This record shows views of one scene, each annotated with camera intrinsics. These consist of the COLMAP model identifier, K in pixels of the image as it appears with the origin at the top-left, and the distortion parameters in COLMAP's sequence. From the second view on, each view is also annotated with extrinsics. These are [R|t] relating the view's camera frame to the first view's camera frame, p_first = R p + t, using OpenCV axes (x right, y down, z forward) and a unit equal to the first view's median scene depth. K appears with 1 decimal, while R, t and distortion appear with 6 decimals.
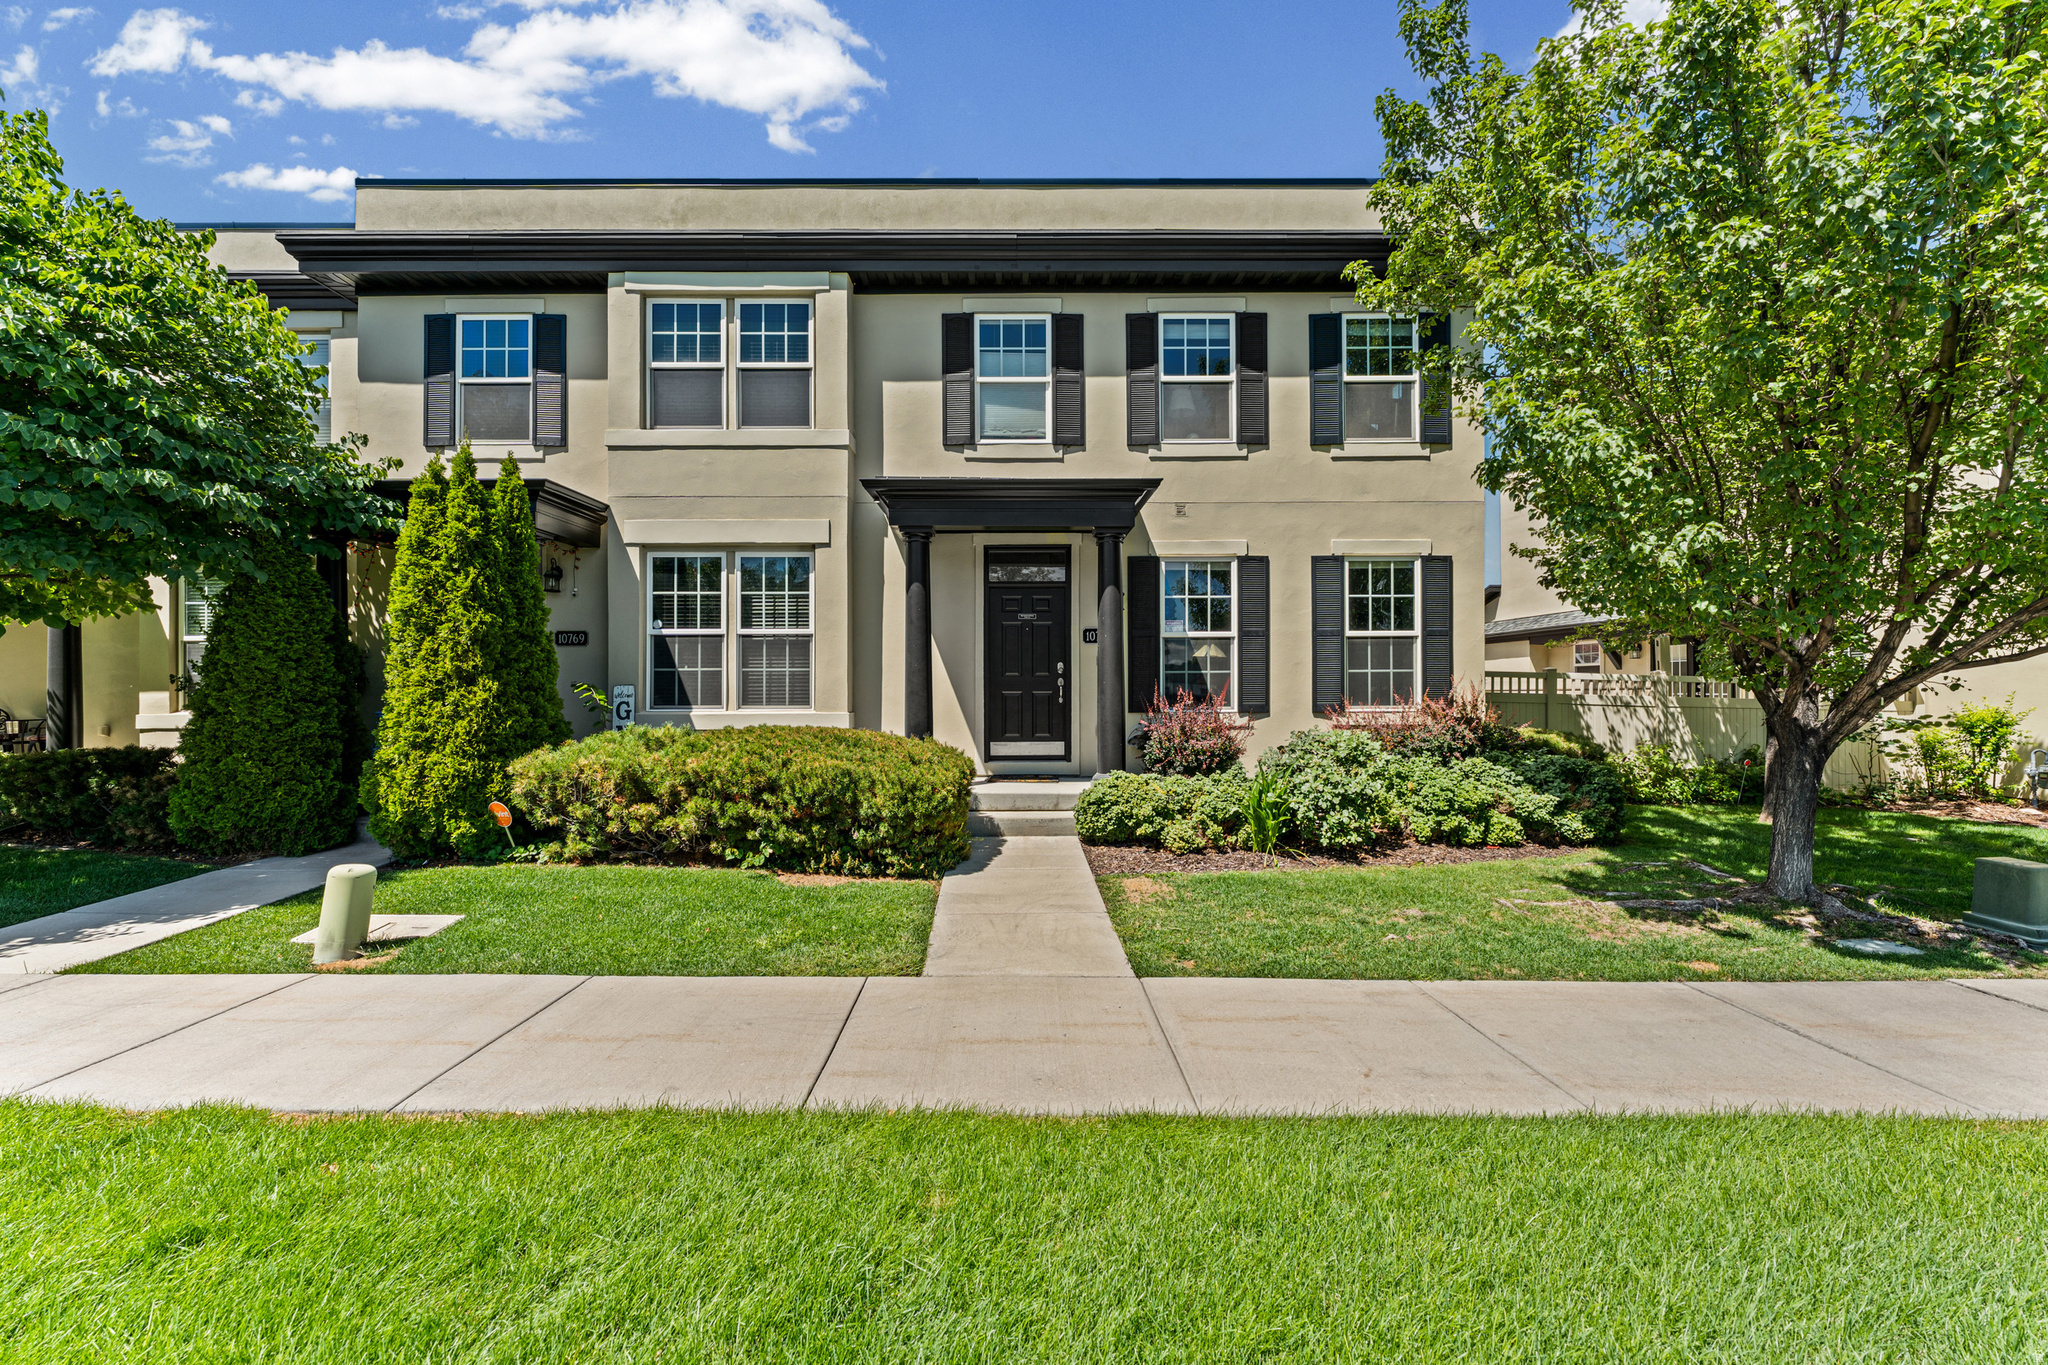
lens RADIAL K [[827.2, 0, 1010.7], [0, 827.2, 682.1], [0, 0, 1]] dist [-0.000252, 0.000496]
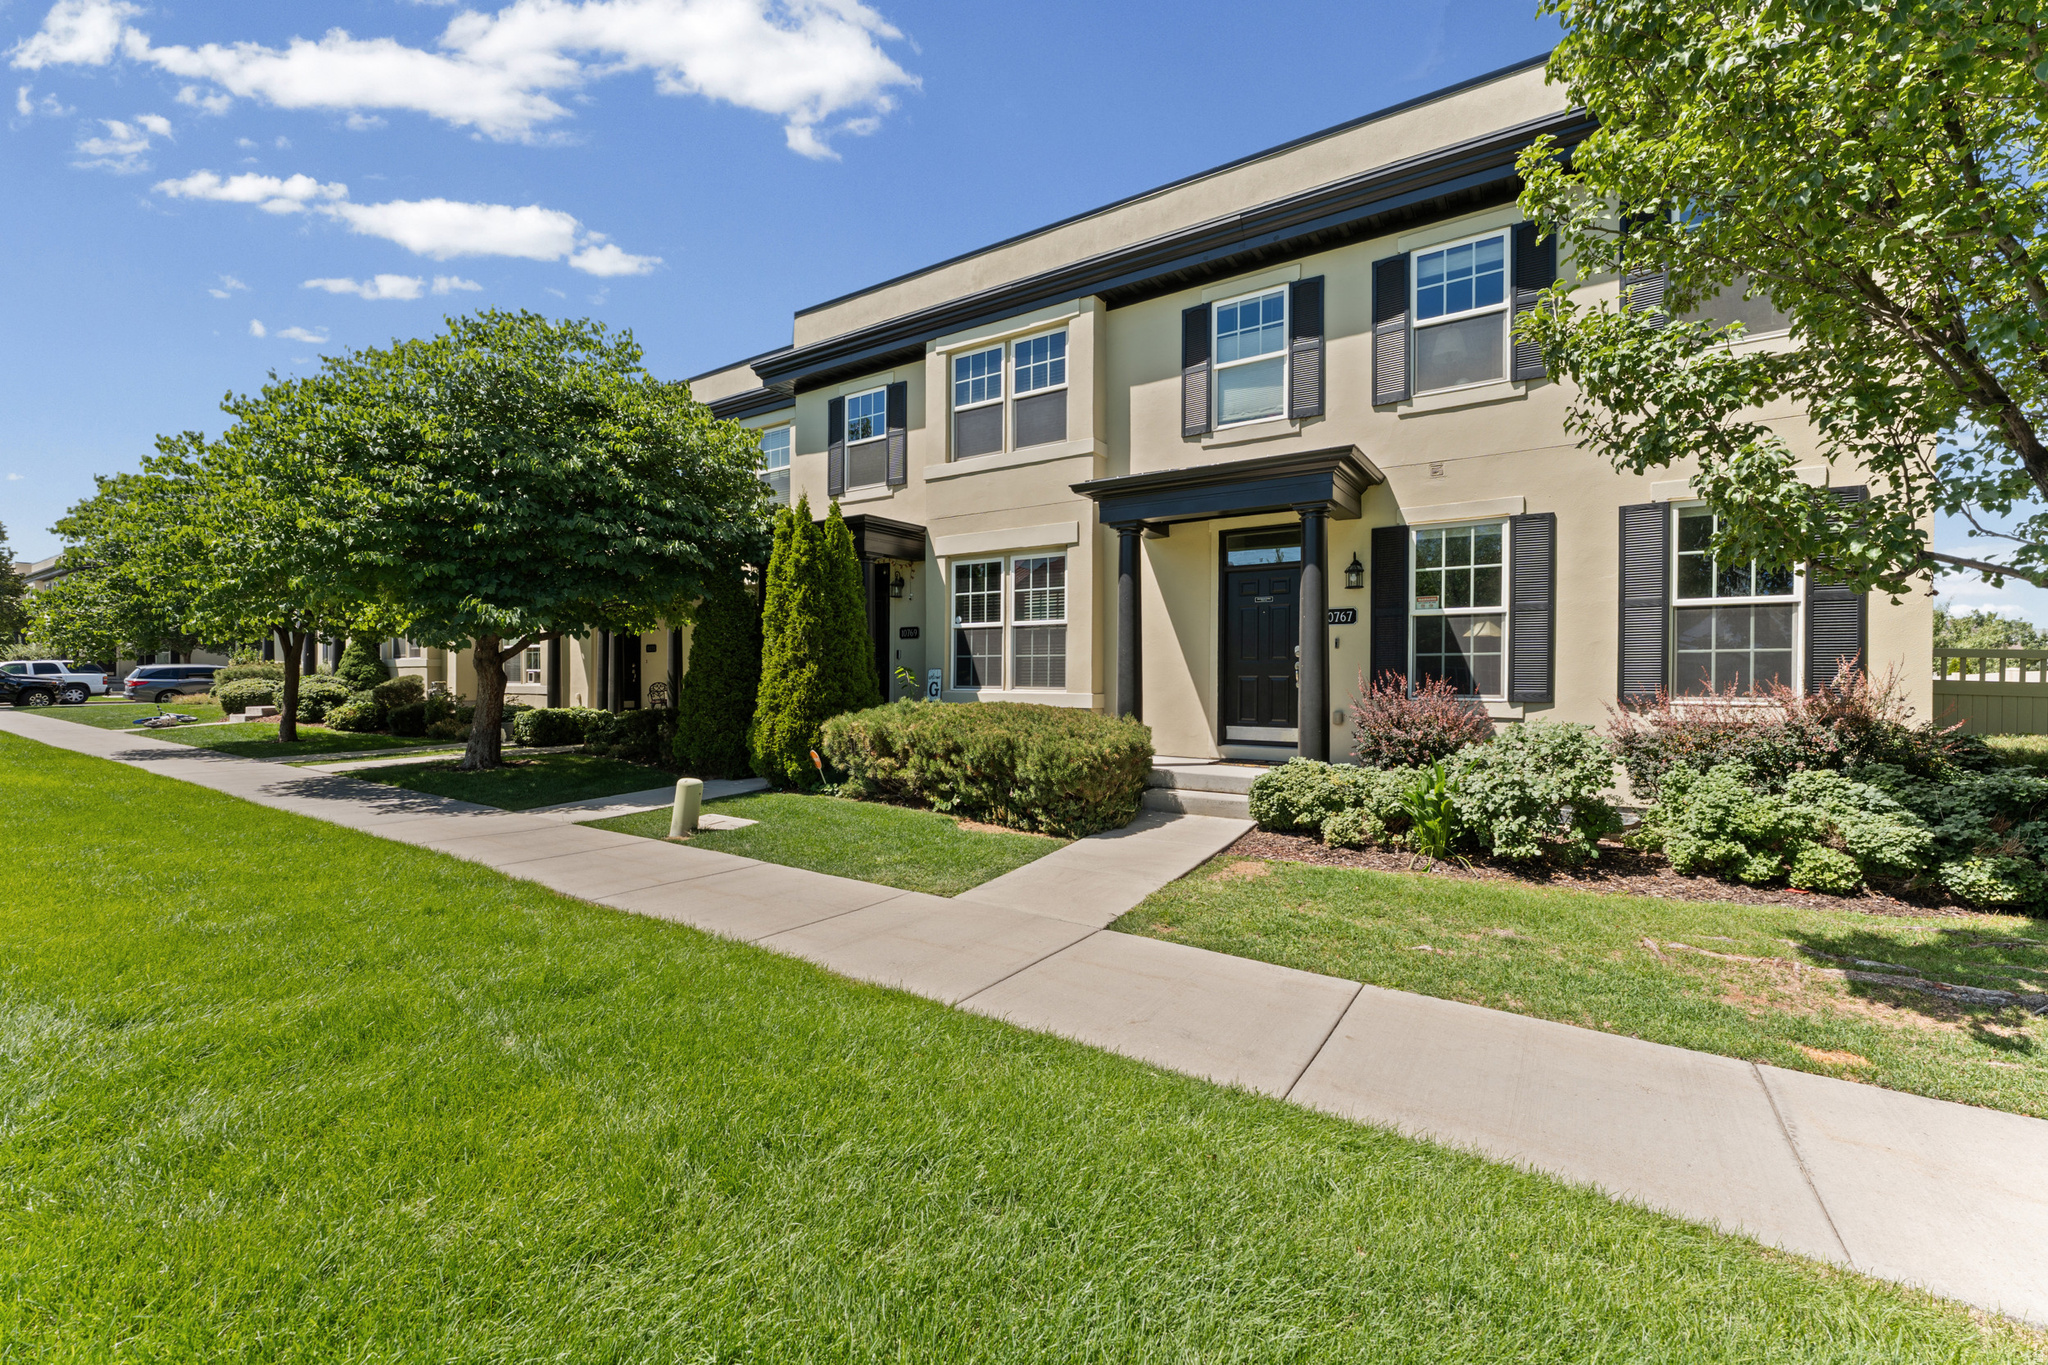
lens RADIAL K [[827.2, 0, 1012.0], [0, 827.2, 694.1], [0, 0, 1]] dist [-0.000252, 0.000496]
pose [[0.832308, 0.017607, -0.554034, 0.330001], [-0.002786, 0.999616, 0.027581, 0.006883], [0.554306, -0.021412, 0.832037, 0.011500]]
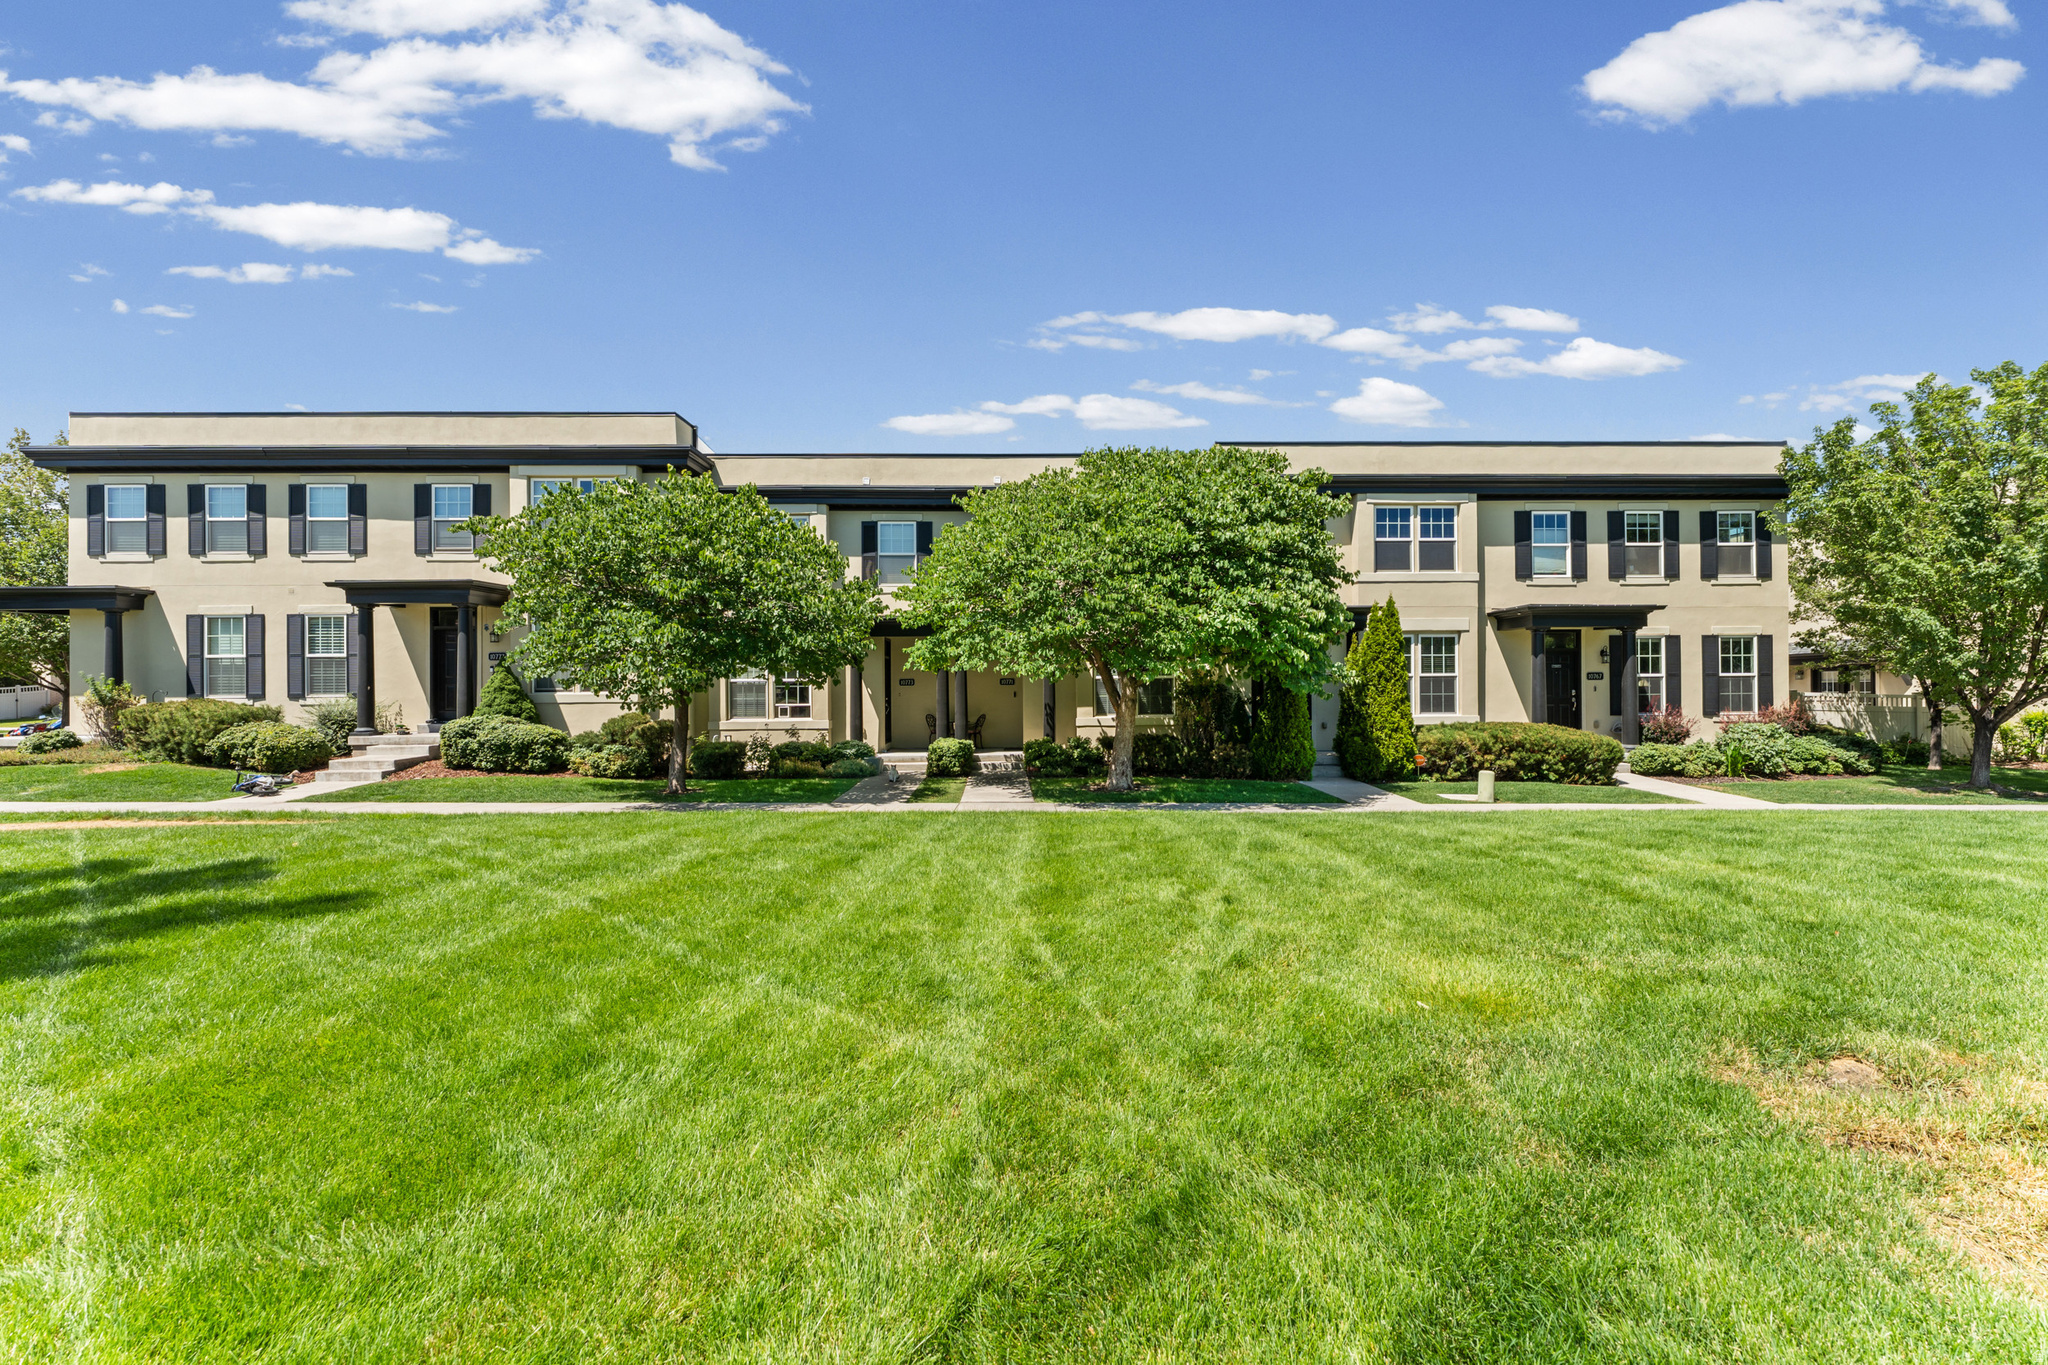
lens RADIAL K [[827.2, 0, 1023.7], [0, 827.2, 688.0], [0, 0, 1]] dist [-0.000252, 0.000496]
pose [[0.999883, -0.002602, 0.015047, -1.307237], [0.002576, 0.999995, 0.001709, -0.035458], [-0.015052, -0.001670, 0.999885, -0.959815]]
